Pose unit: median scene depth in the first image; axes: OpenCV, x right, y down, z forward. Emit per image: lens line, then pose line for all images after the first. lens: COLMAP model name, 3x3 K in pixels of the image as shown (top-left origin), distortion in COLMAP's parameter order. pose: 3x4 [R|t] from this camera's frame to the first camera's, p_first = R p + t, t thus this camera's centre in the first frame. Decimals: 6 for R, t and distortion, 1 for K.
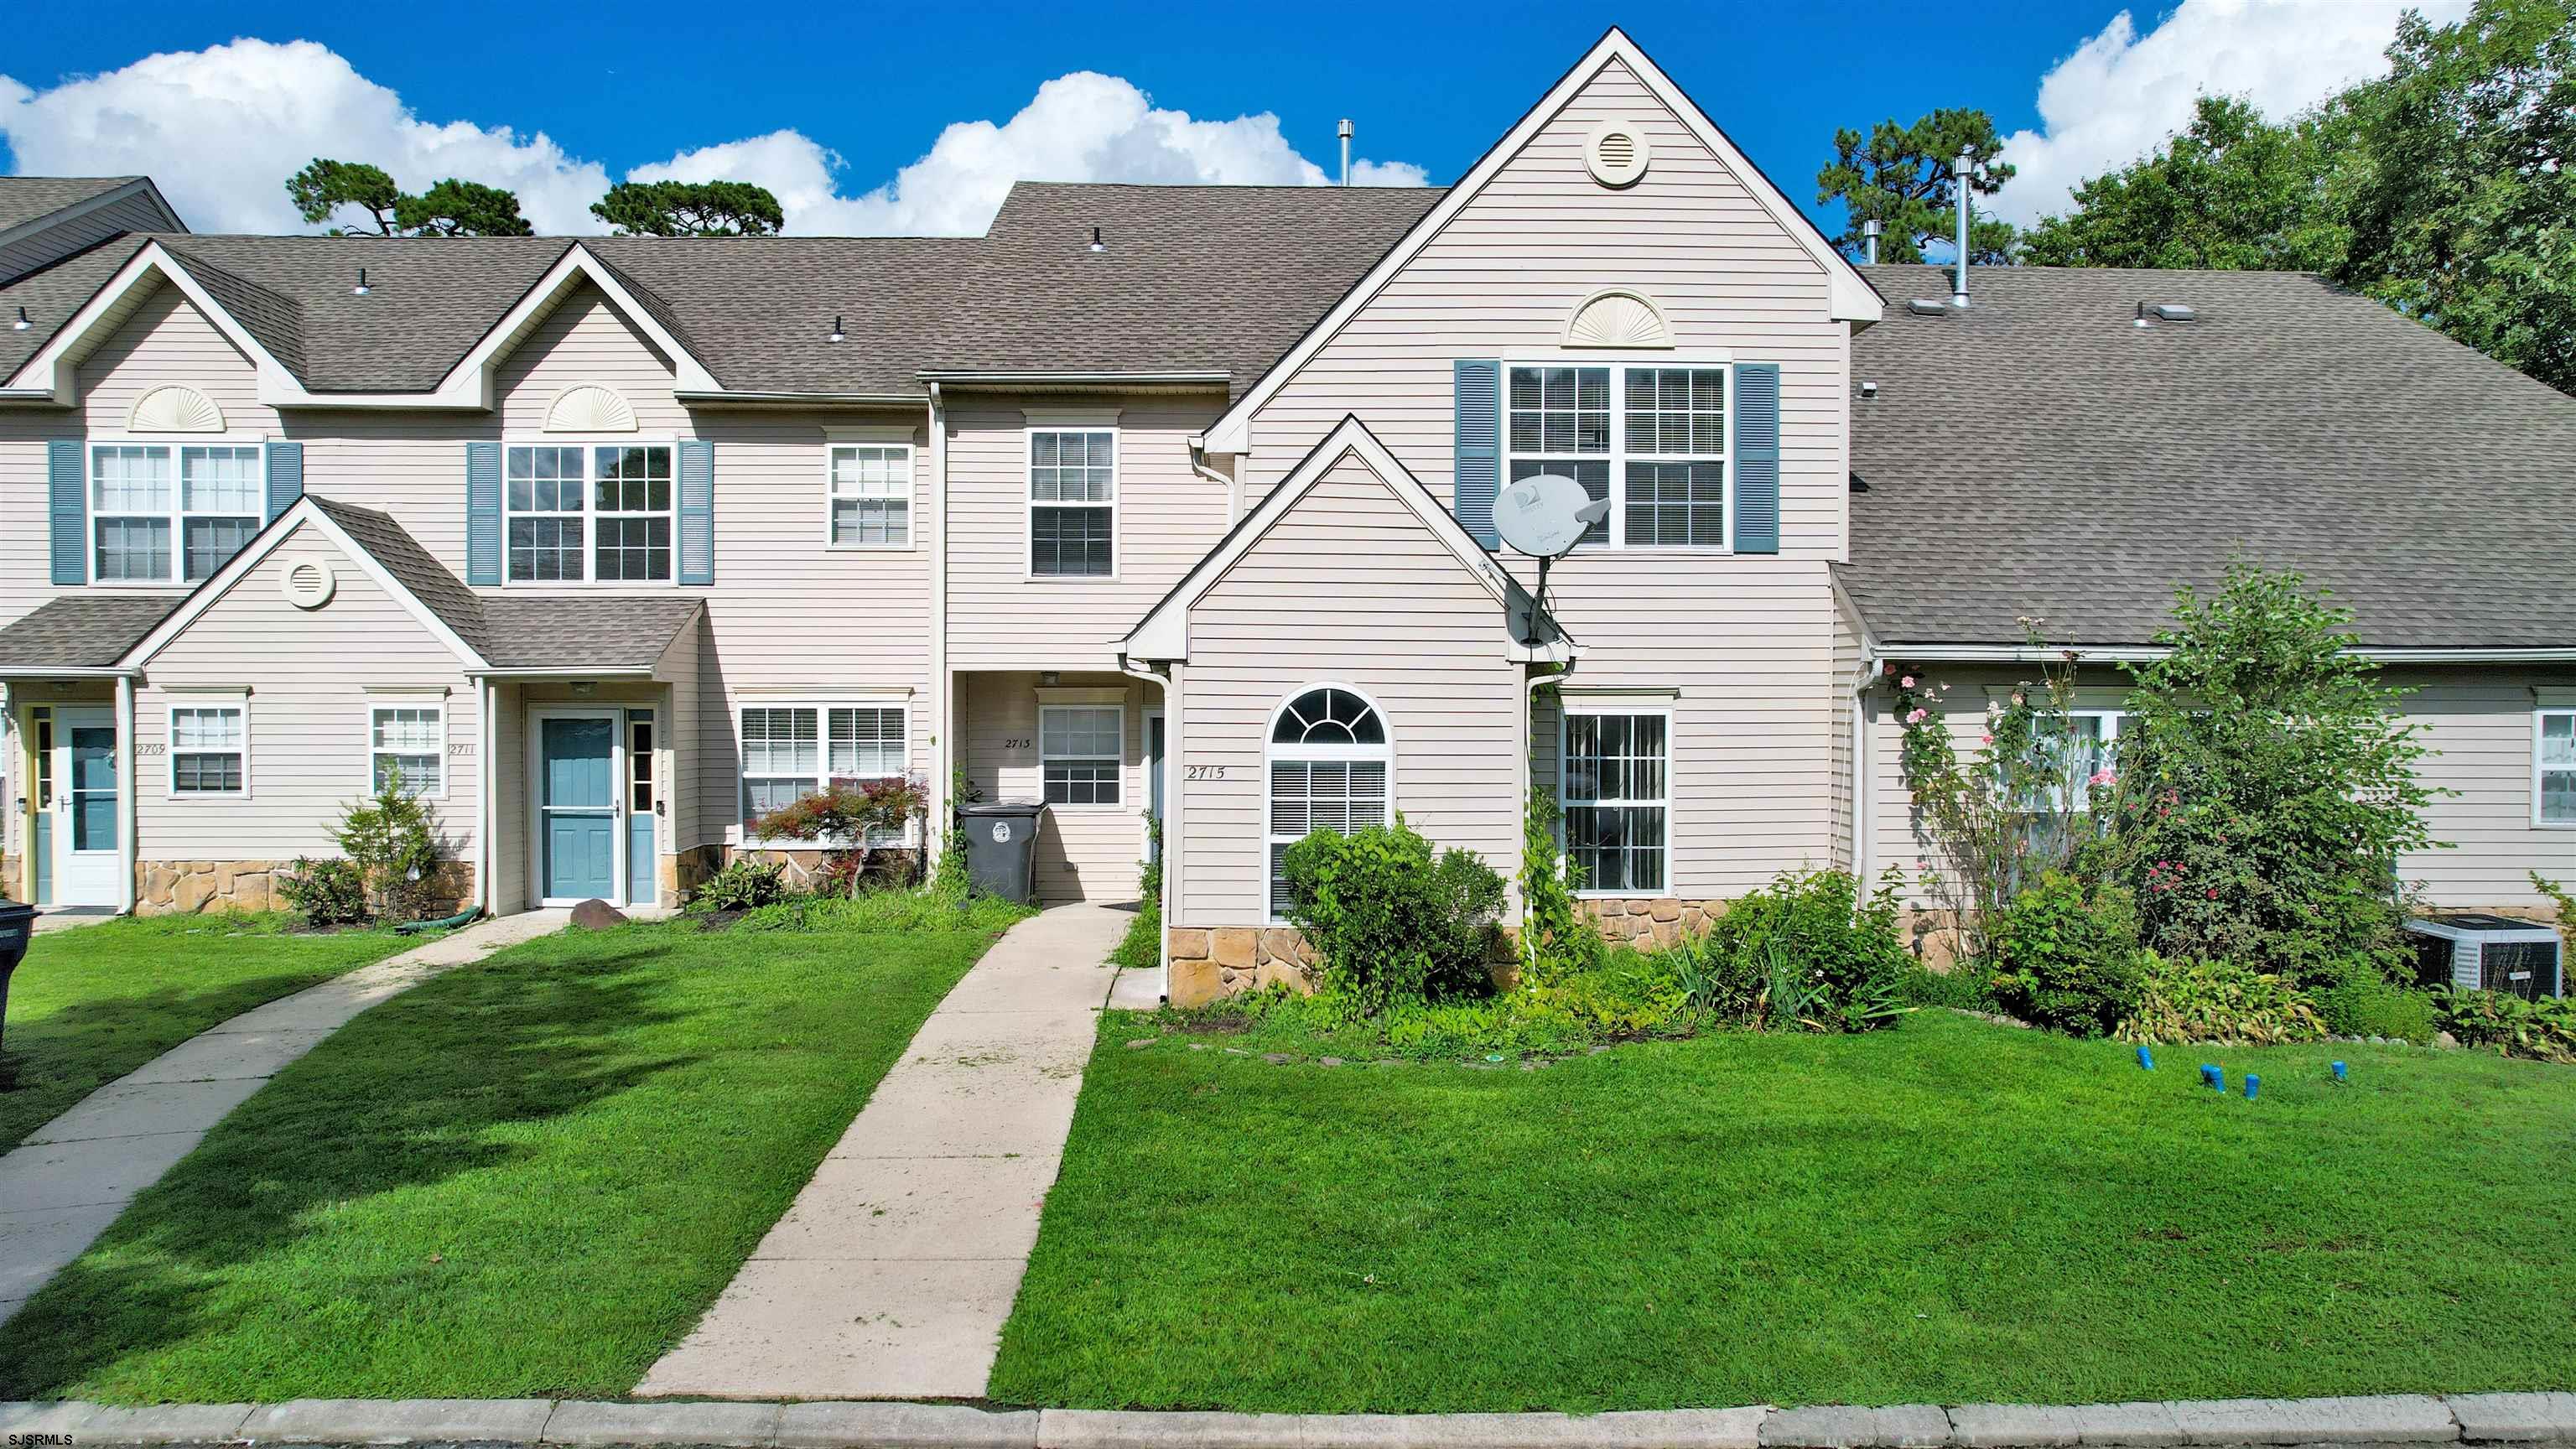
lens RADIAL K [[1655.4, 0, 1288.0], [0, 1655.4, 724.5], [0, 0, 1]] dist [-0.079715, 0.079288]
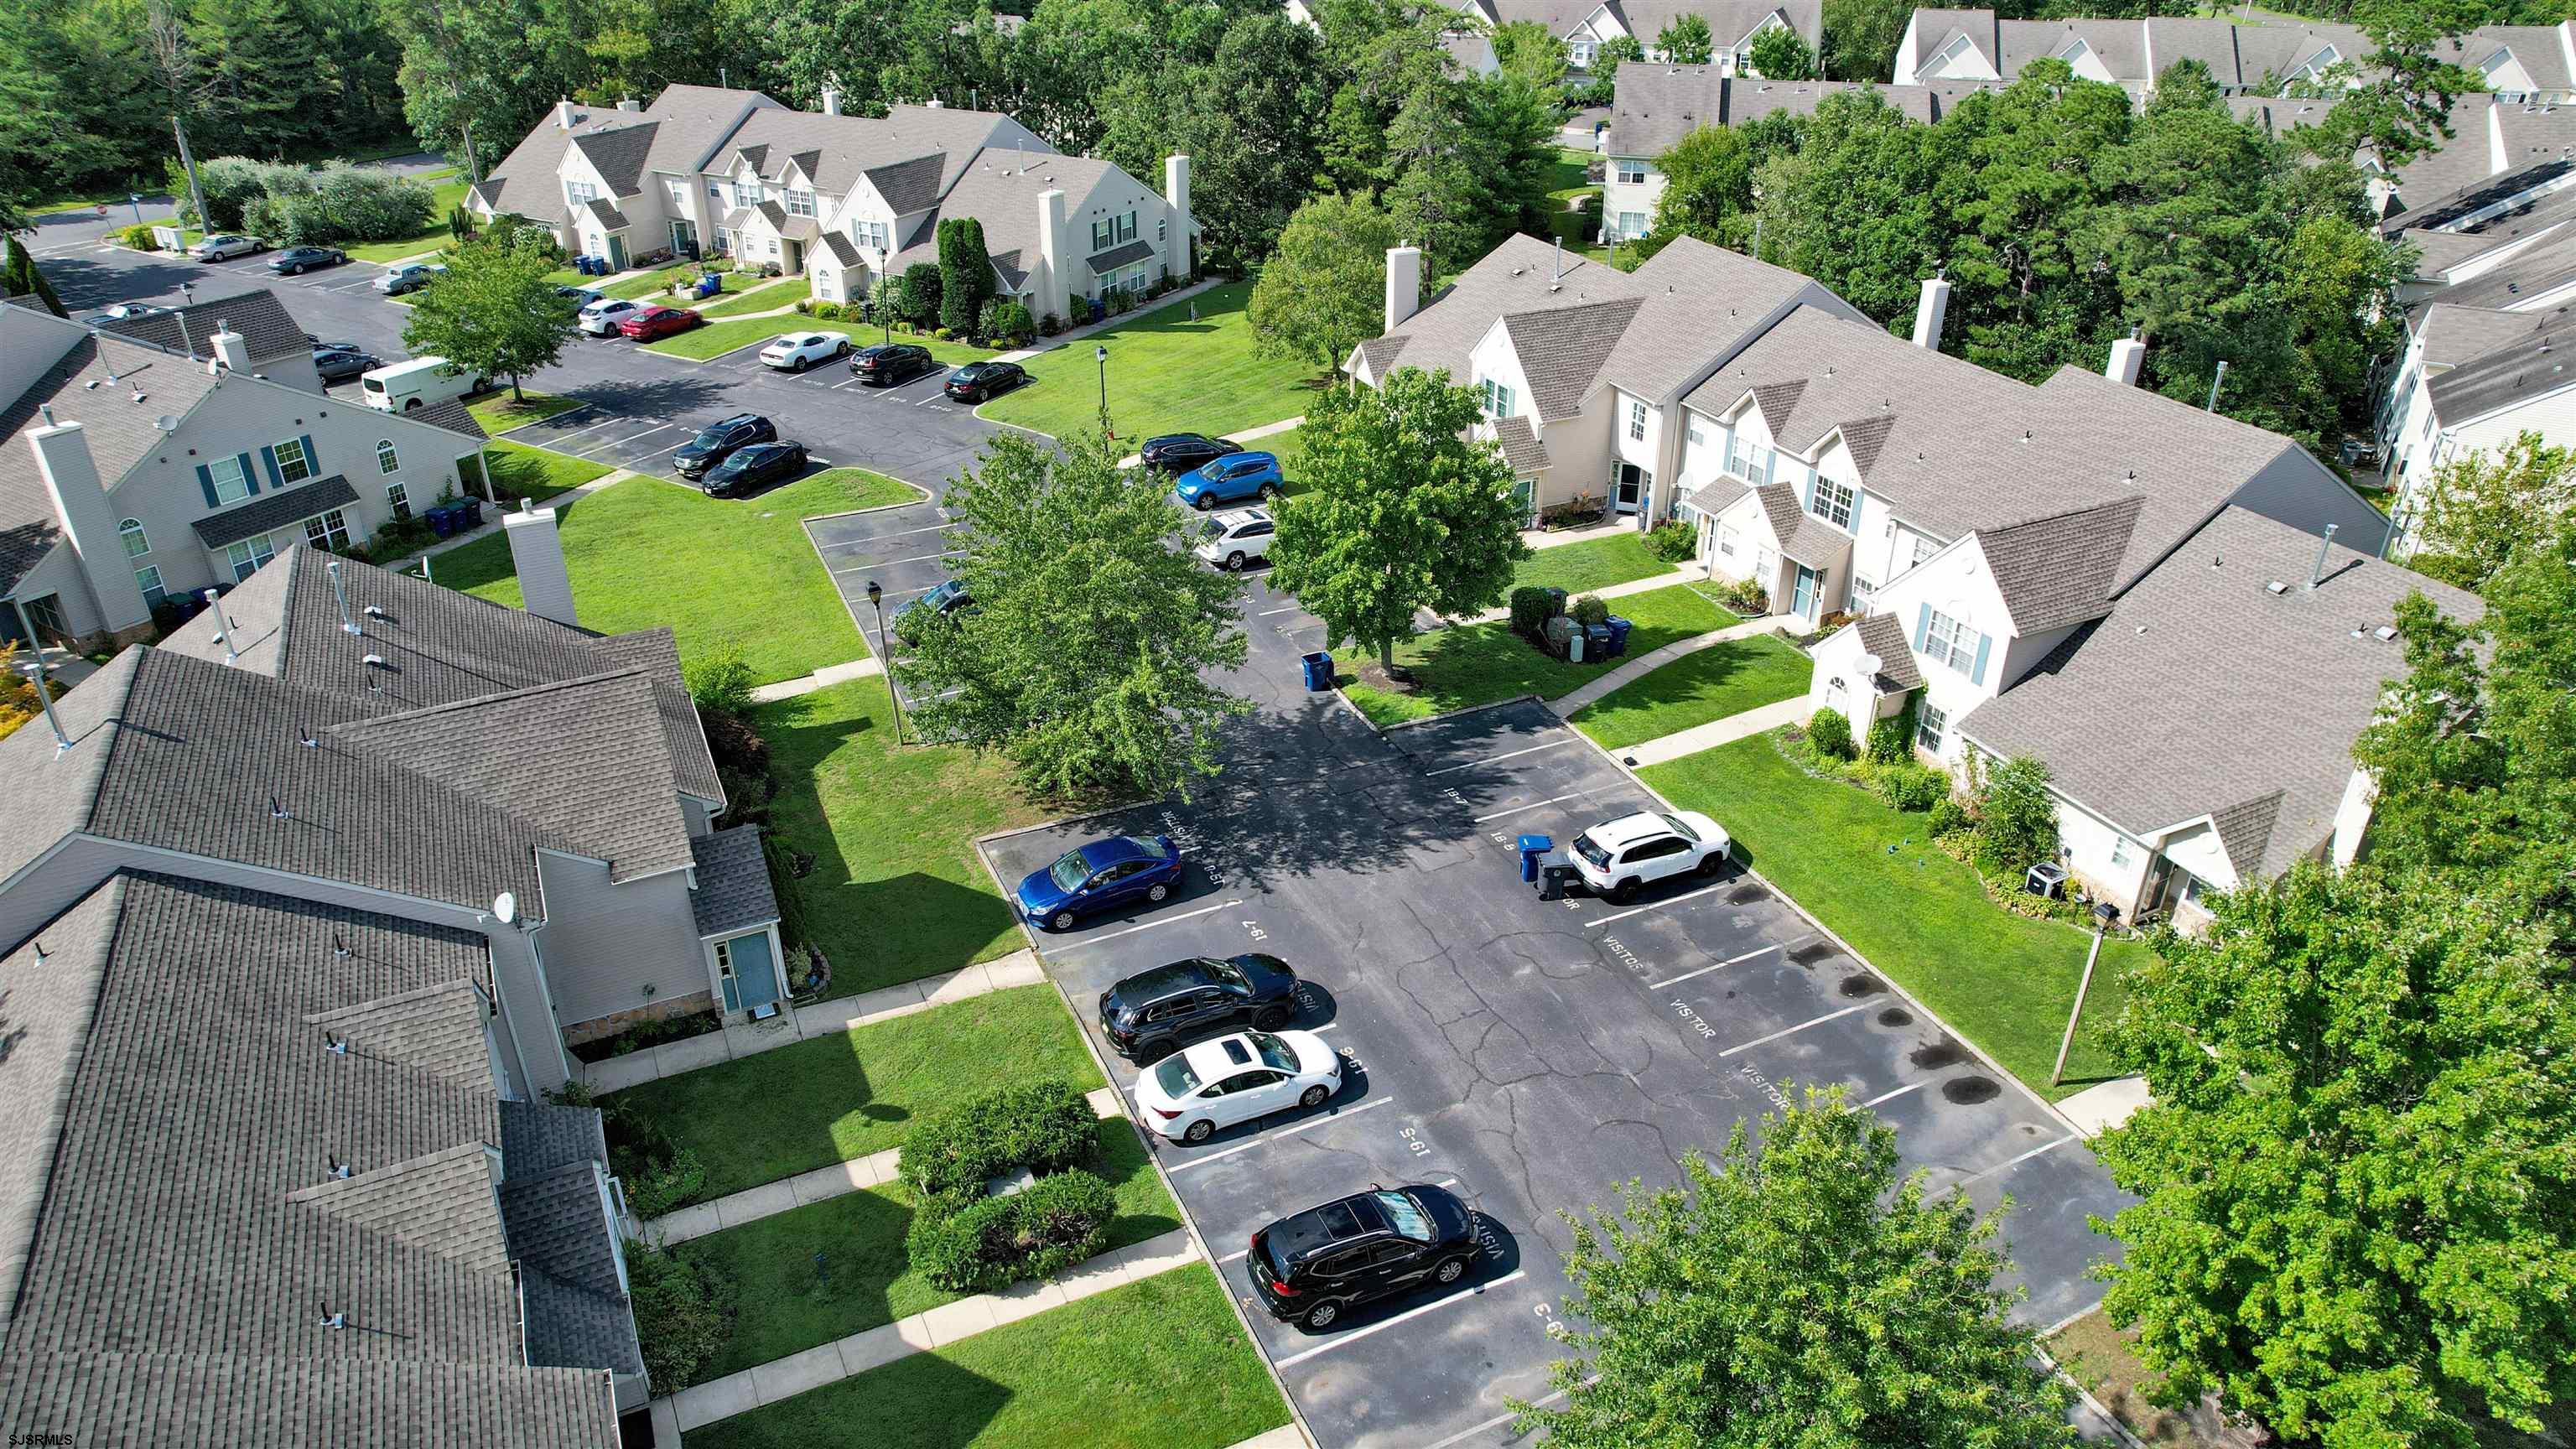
lens RADIAL K [[1655.4, 0, 1288.0], [0, 1655.4, 724.5], [0, 0, 1]] dist [-0.079715, 0.079288]
pose [[0.398547, 0.441680, -0.803791, 2.007495], [-0.018447, 0.880086, 0.474456, -1.307423], [0.916962, -0.174265, 0.358903, -1.254773]]
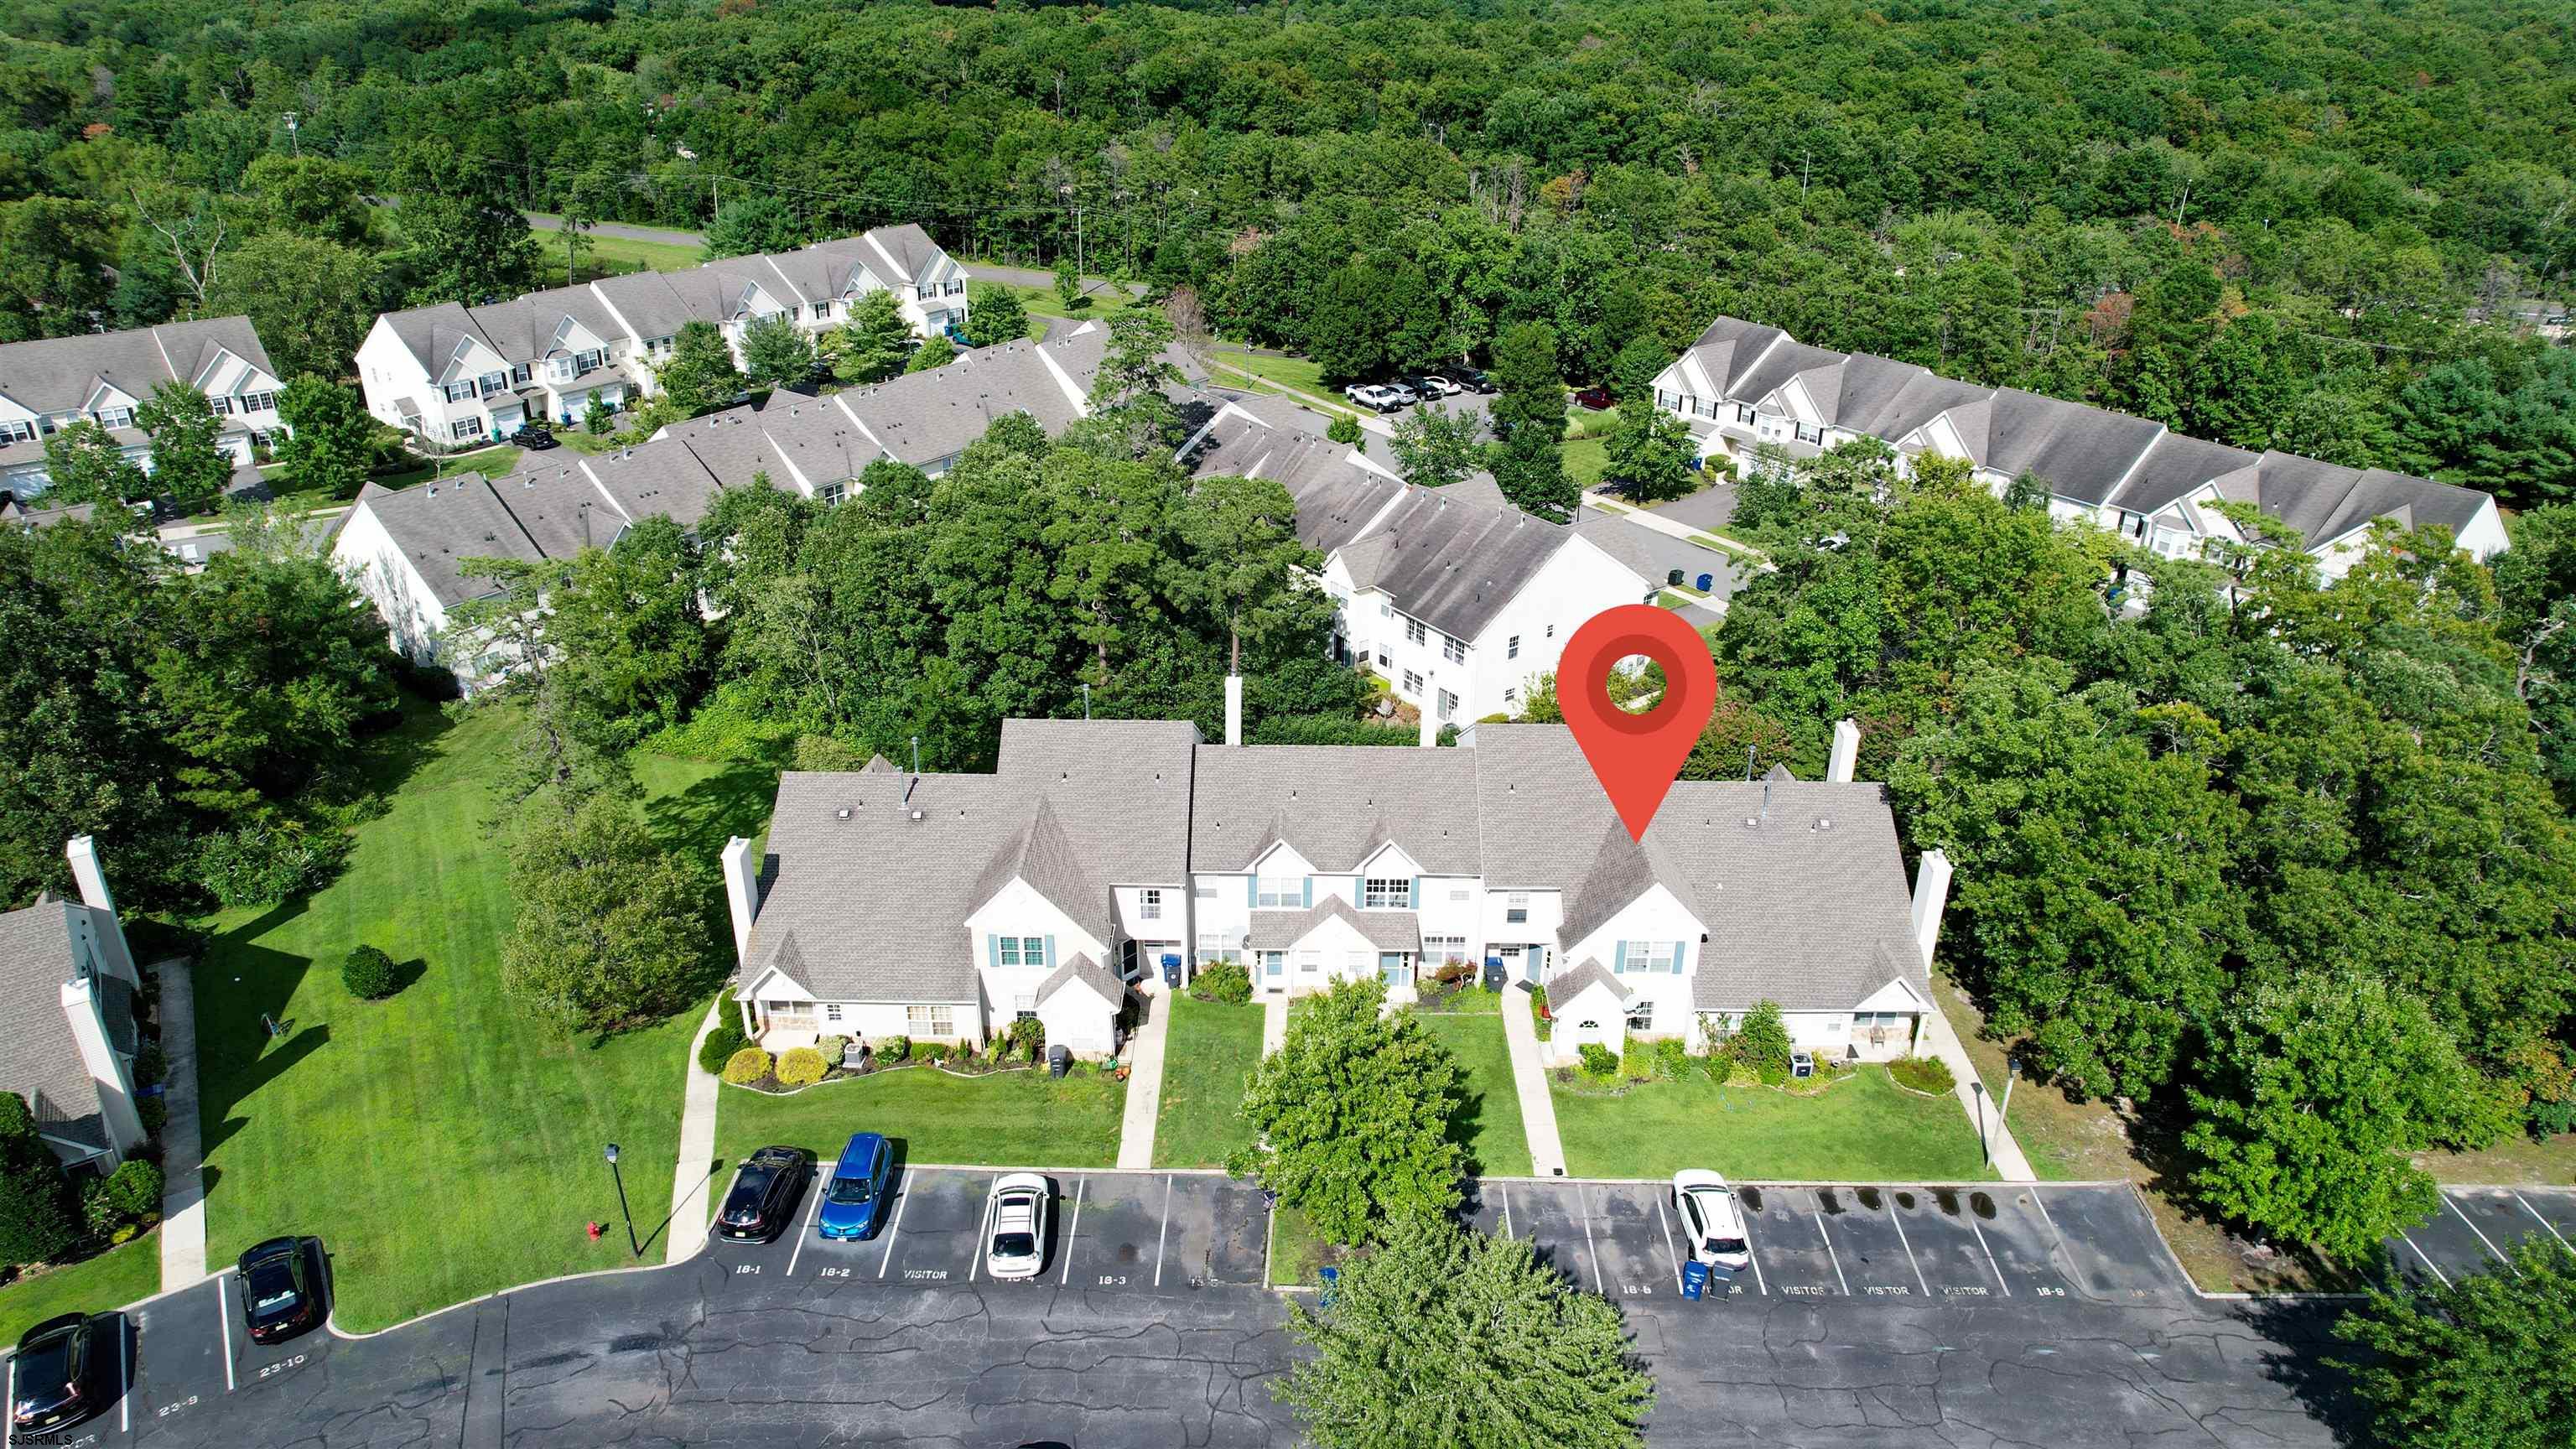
lens RADIAL K [[1655.4, 0, 1288.0], [0, 1655.4, 724.5], [0, 0, 1]] dist [-0.079715, 0.079288]
pose [[0.999100, 0.022501, -0.035947, -0.555842], [-0.005398, 0.908217, 0.418464, -2.224875], [0.042064, -0.417894, 0.907522, -2.493812]]
